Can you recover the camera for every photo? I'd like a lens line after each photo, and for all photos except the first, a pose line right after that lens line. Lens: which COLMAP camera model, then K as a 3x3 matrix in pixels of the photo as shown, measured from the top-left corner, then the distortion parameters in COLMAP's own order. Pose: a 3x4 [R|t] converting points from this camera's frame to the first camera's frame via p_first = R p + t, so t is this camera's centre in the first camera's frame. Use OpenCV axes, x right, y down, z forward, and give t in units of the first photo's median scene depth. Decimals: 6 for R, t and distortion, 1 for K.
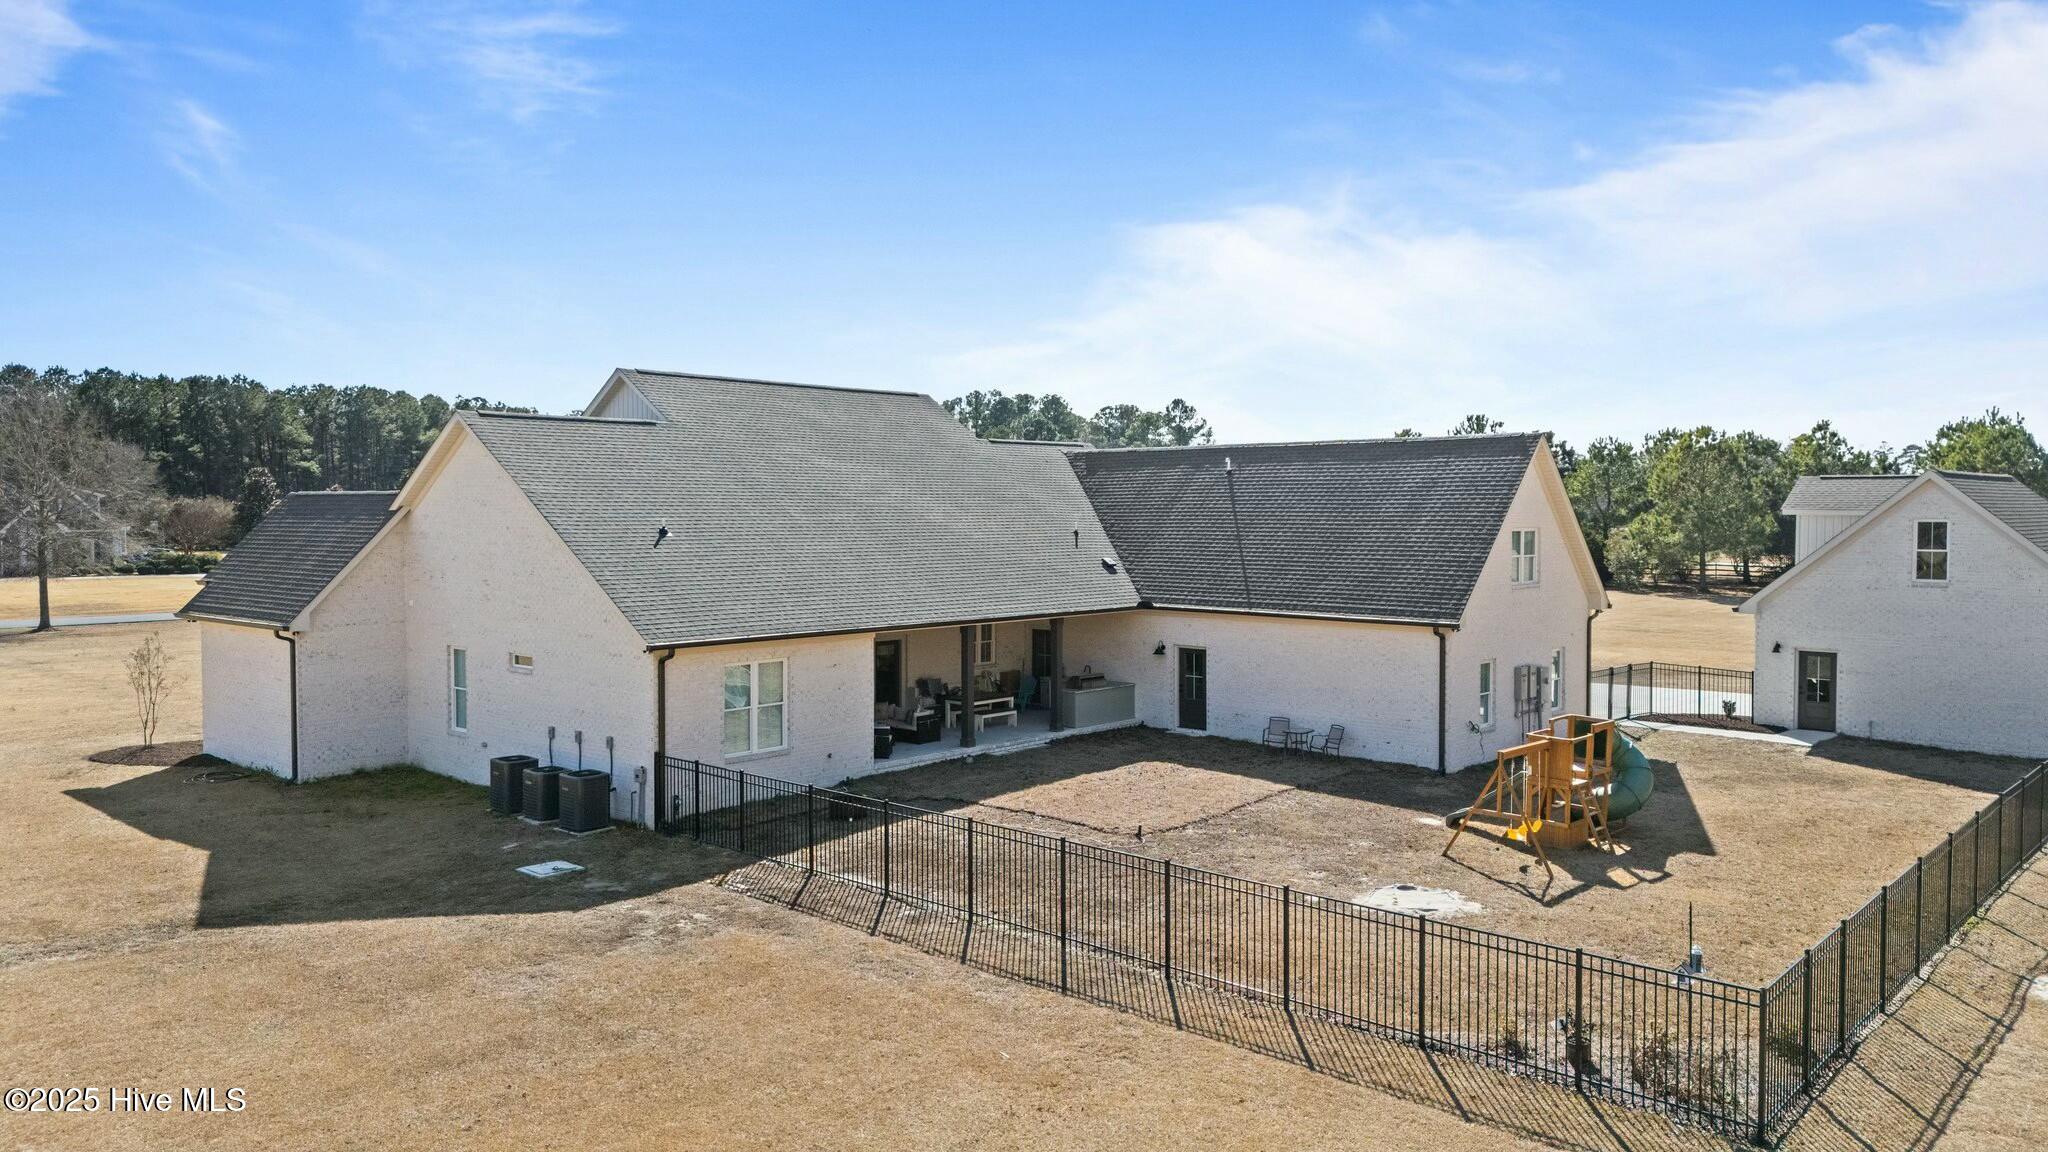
lens RADIAL K [[1504.1, 0, 1026.8], [0, 1504.1, 521.2], [0, 0, 1]] dist [0.033178, -0.000754]
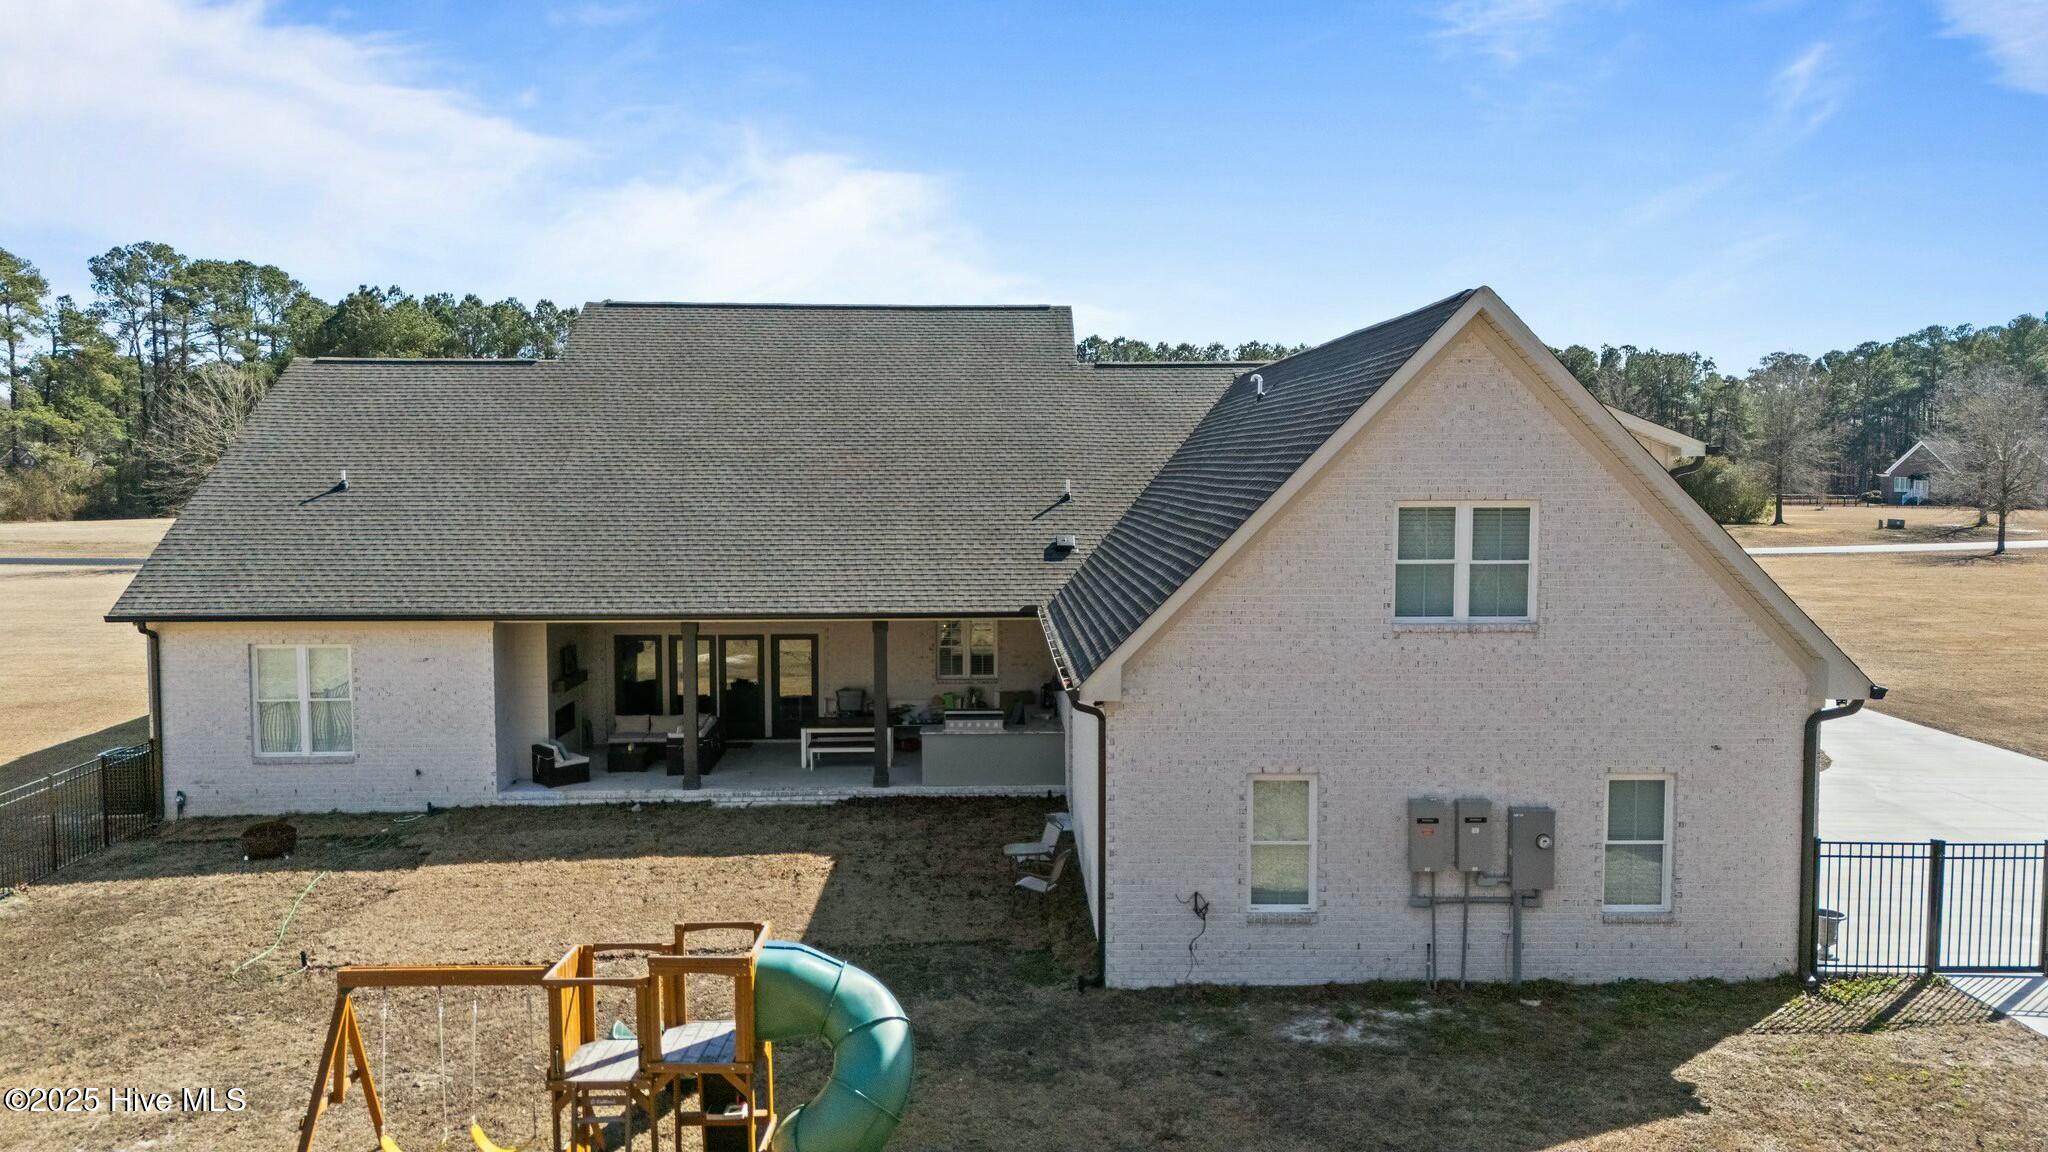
lens RADIAL K [[1504.1, 0, 1026.8], [0, 1504.1, 521.2], [0, 0, 1]] dist [0.033178, -0.000754]
pose [[0.692209, 0.028234, -0.721145, 0.579737], [-0.007873, 0.999470, 0.031574, -0.003806], [0.721655, -0.016178, 0.692064, 0.594777]]
